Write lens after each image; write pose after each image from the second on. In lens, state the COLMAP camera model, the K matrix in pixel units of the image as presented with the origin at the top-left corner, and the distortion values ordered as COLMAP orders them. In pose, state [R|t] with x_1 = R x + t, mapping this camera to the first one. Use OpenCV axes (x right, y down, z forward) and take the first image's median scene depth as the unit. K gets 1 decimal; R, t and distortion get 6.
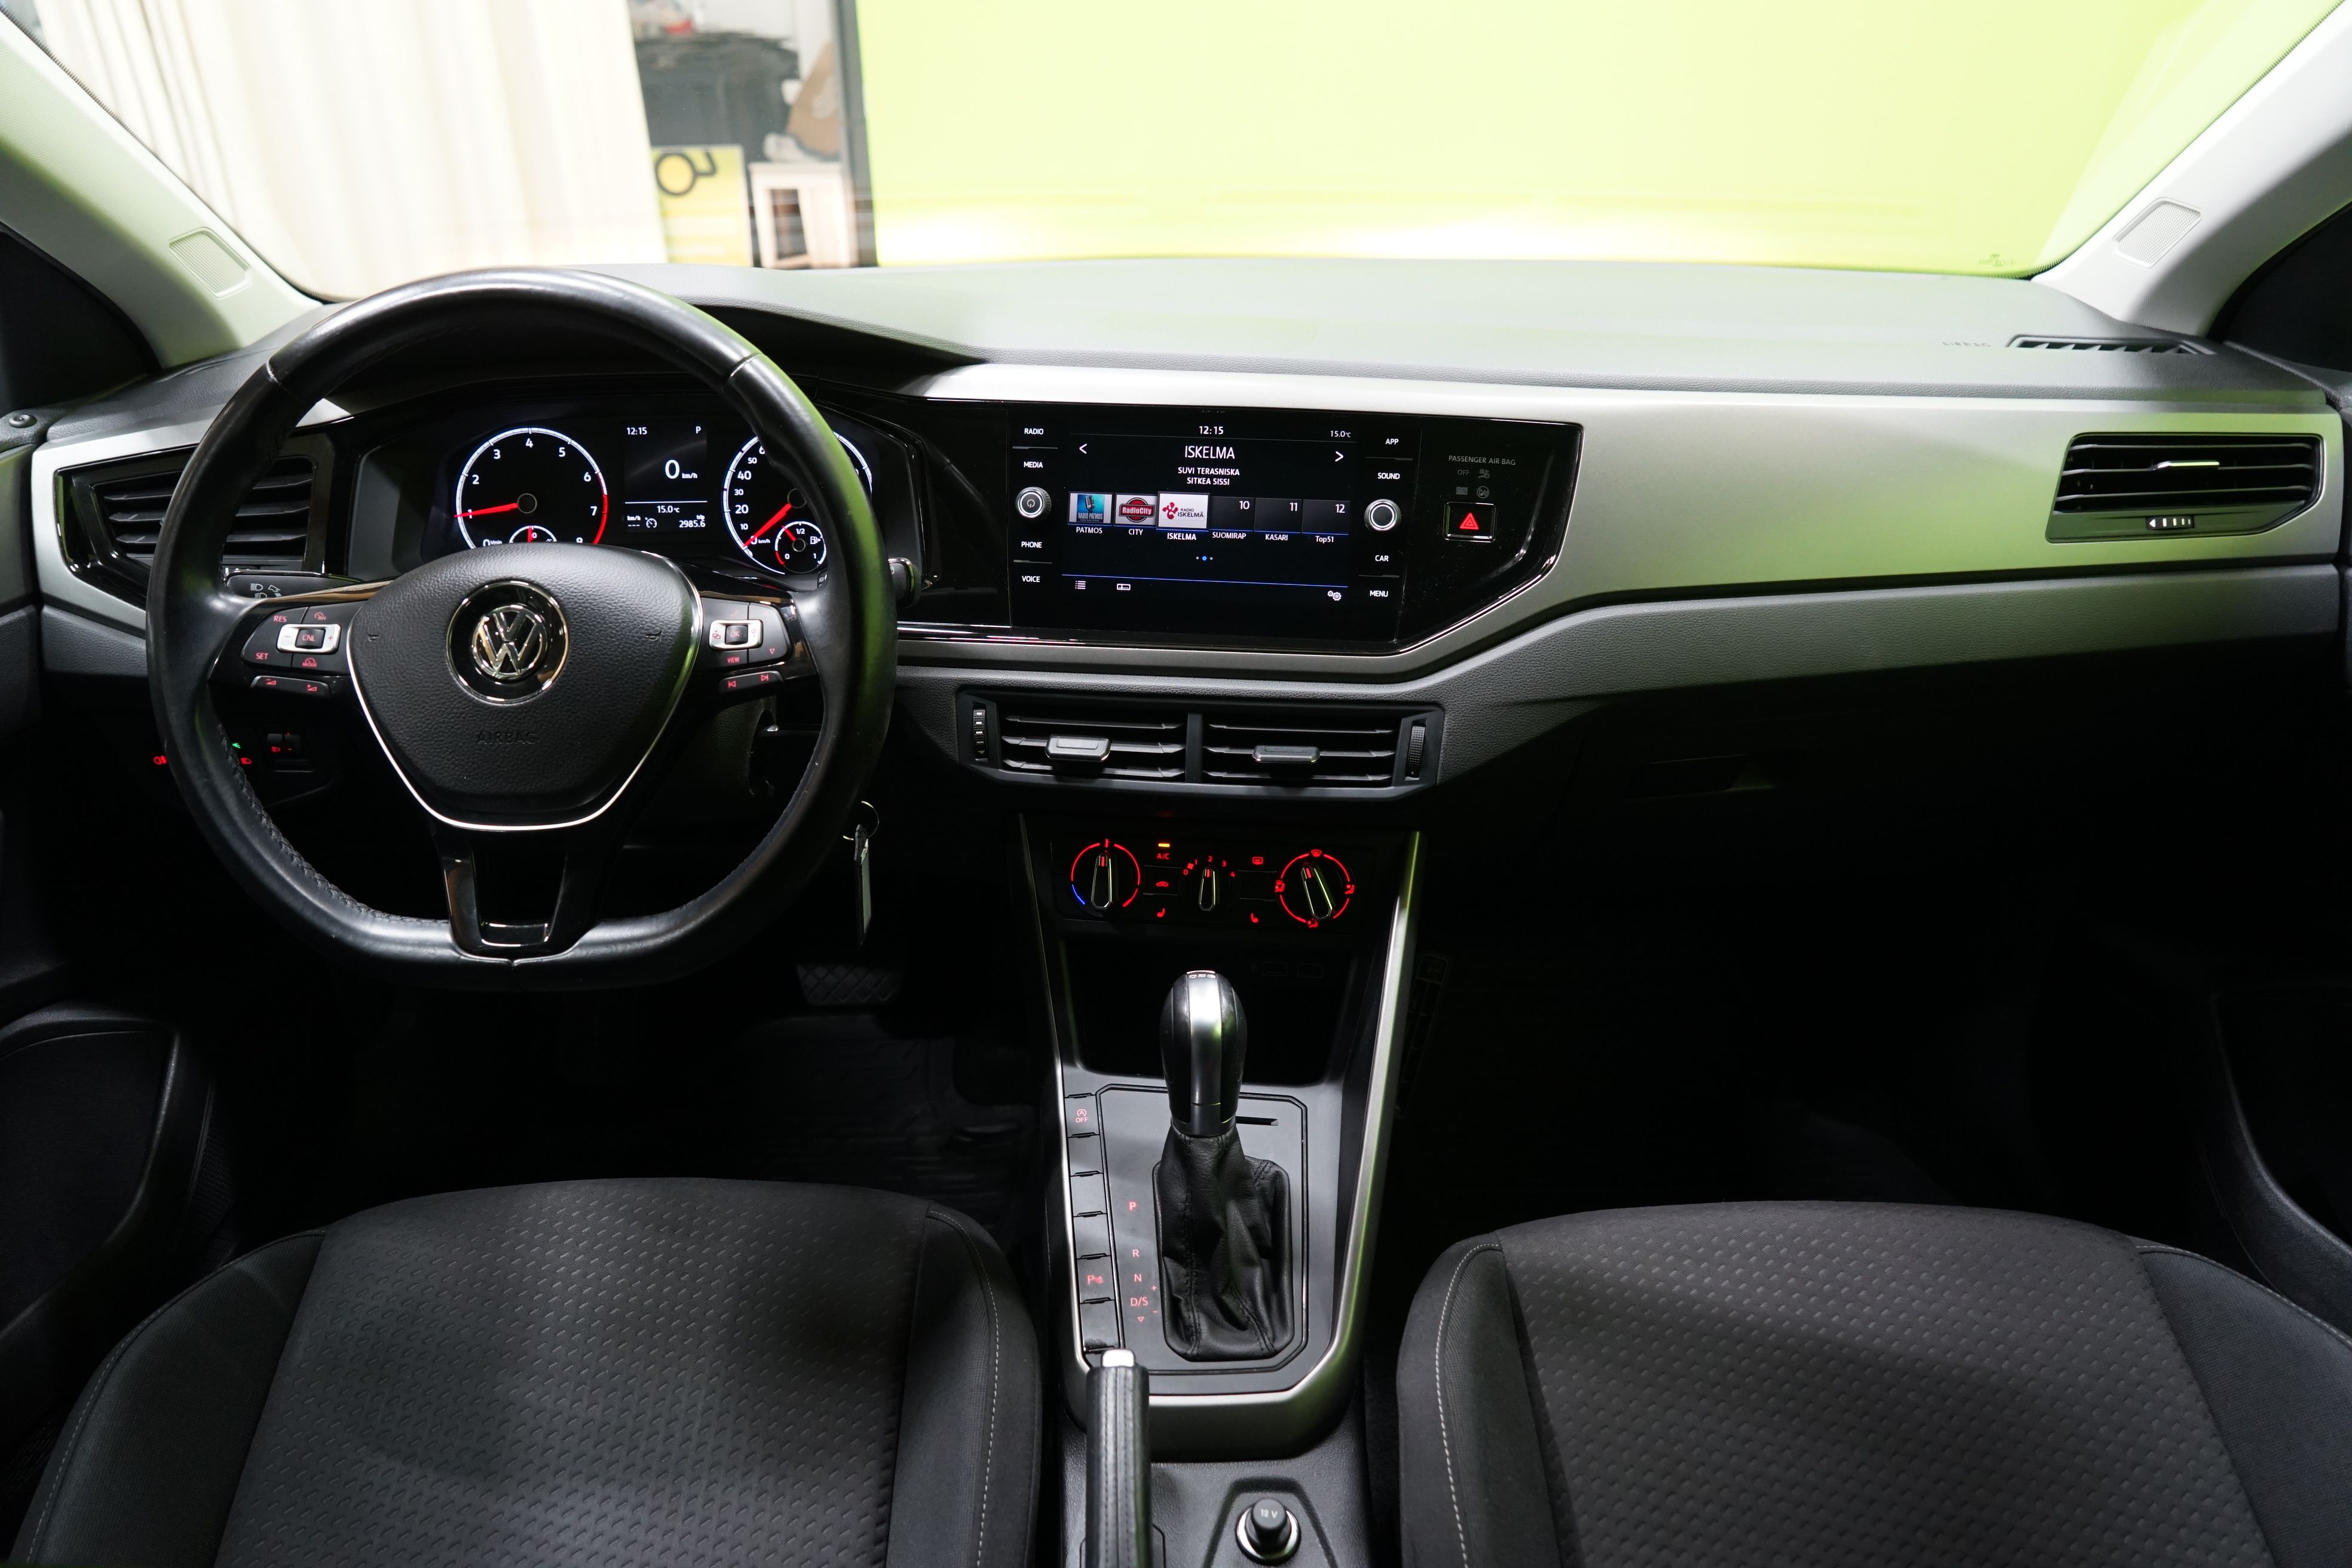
lens RADIAL K [[1621.2, 0, 1176.0], [0, 1621.2, 784.0], [0, 0, 1]] dist [0.003230, -0.000156]
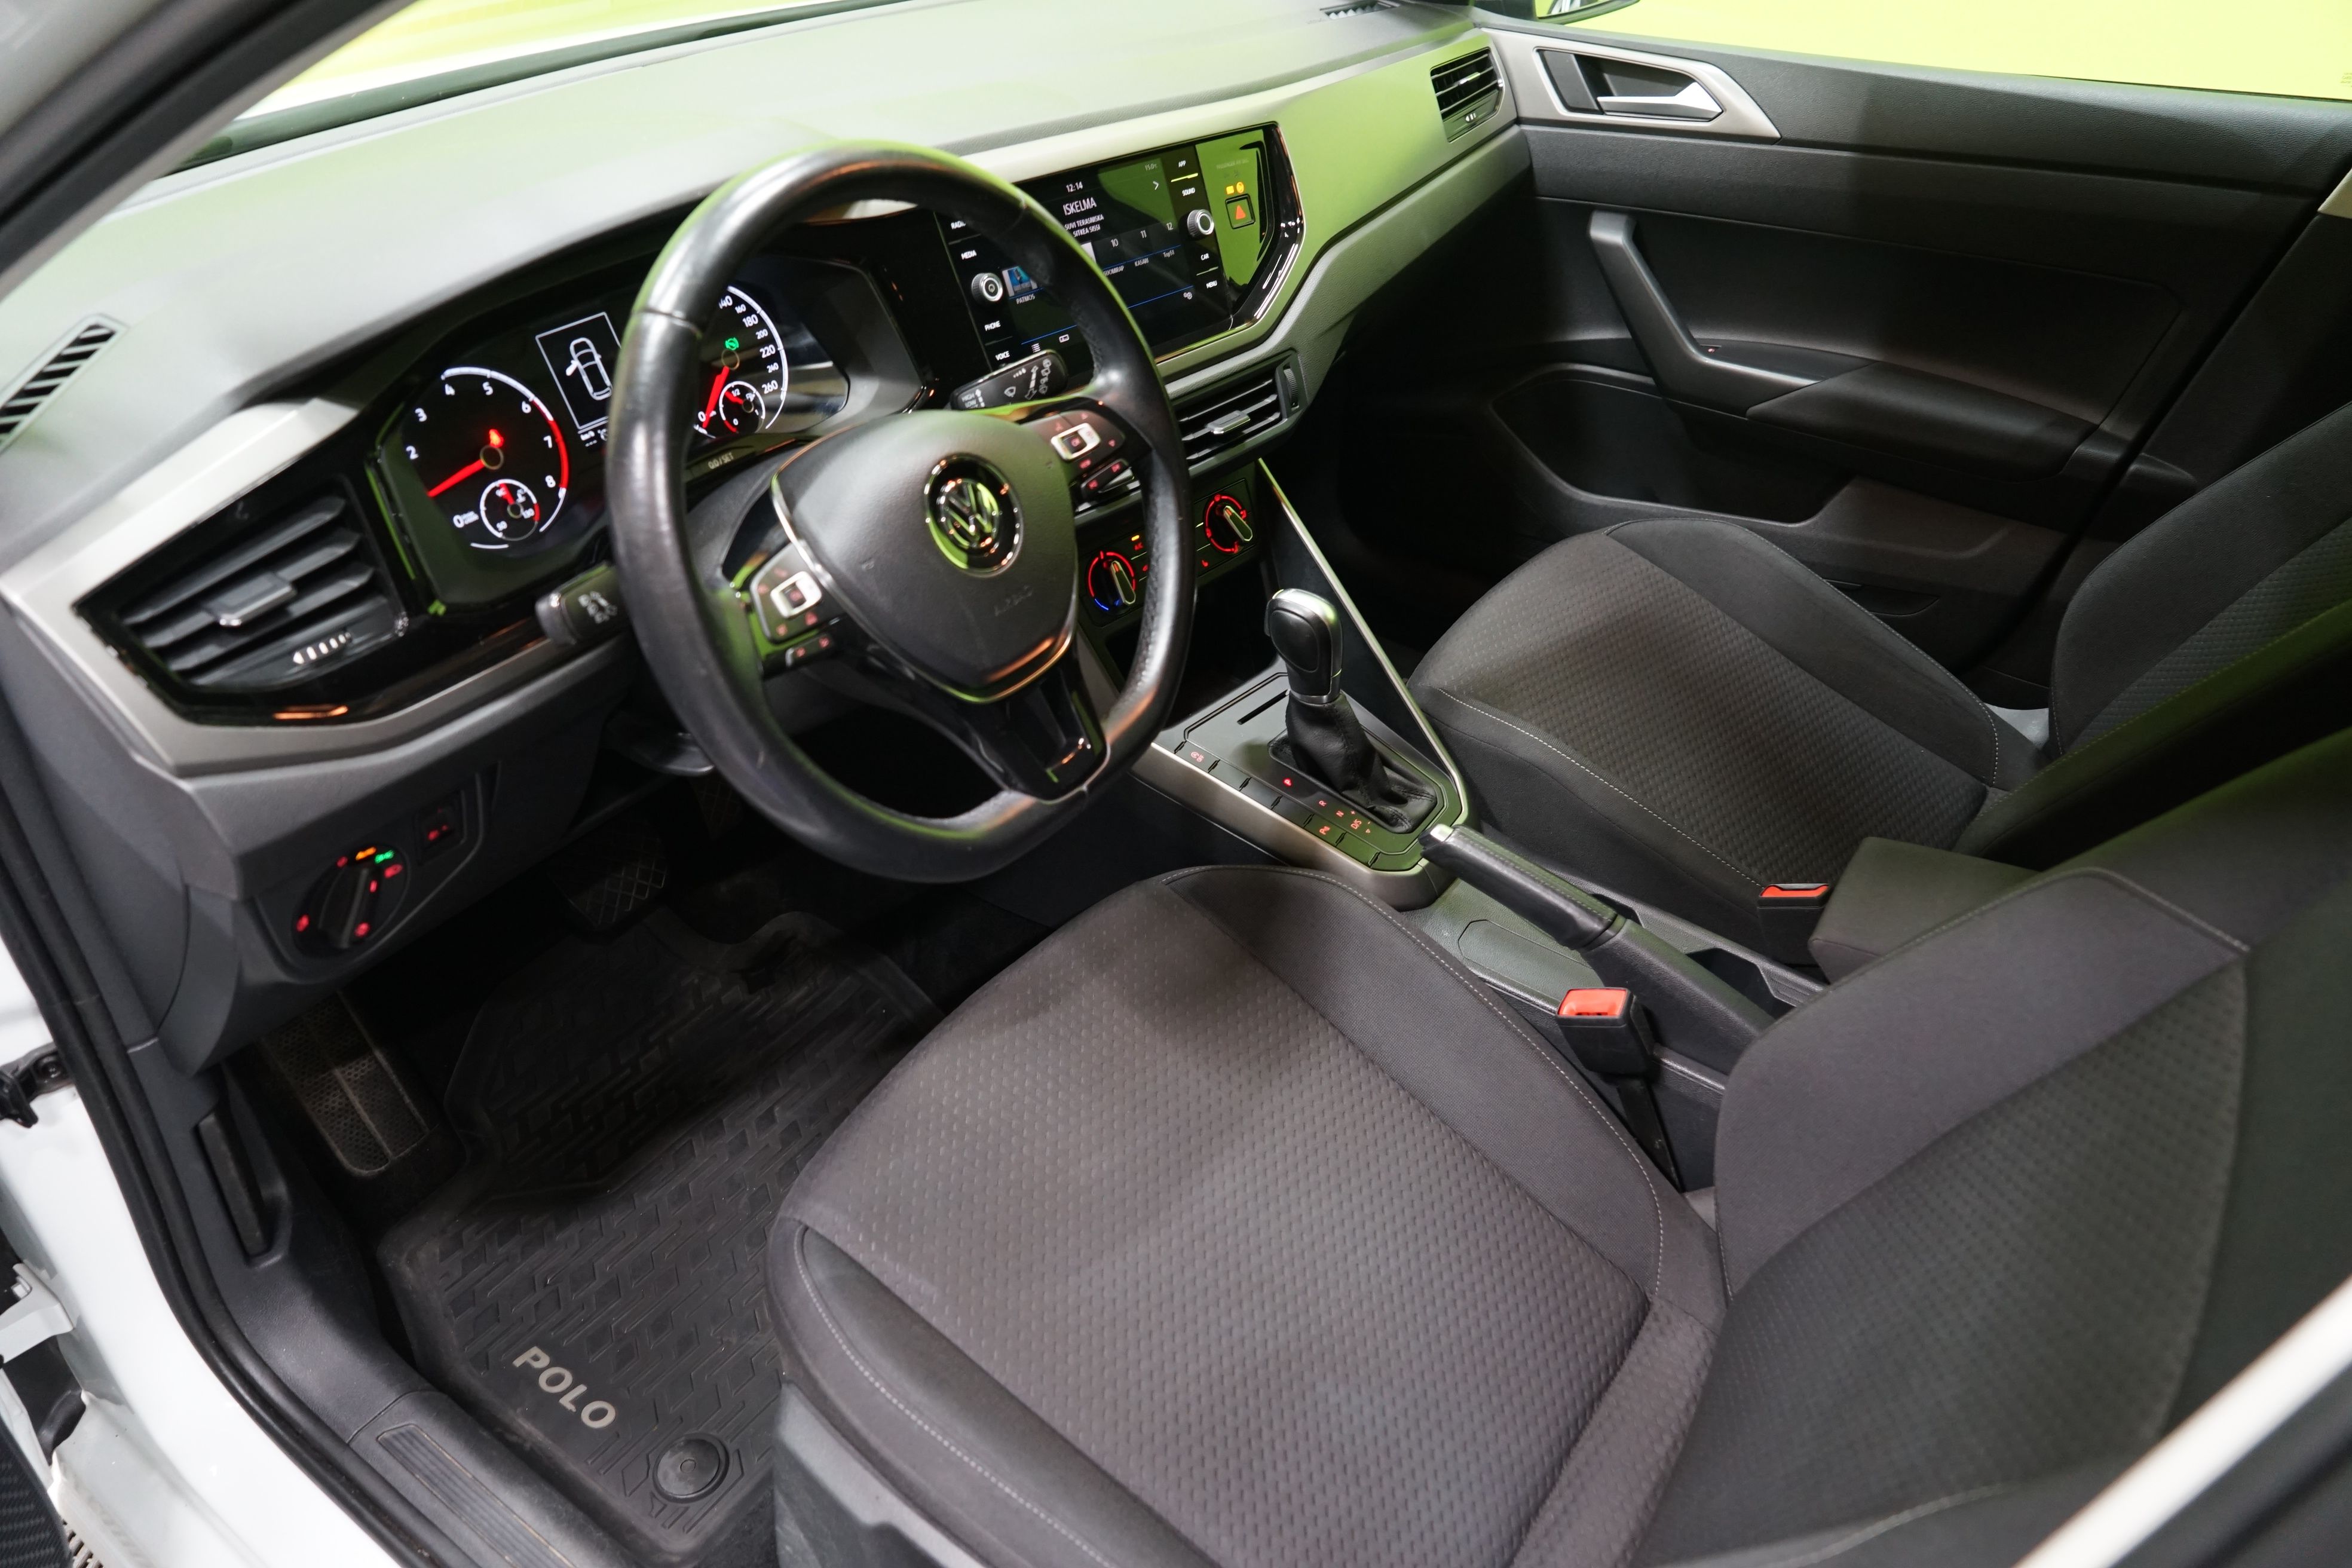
lens RADIAL K [[1621.2, 0, 1176.0], [0, 1621.2, 784.0], [0, 0, 1]] dist [0.003230, -0.000156]
pose [[0.570854, -0.466058, 0.675956, -0.962082], [0.344586, 0.883260, 0.317982, -0.188938], [-0.745242, 0.051404, 0.664810, 0.185359]]
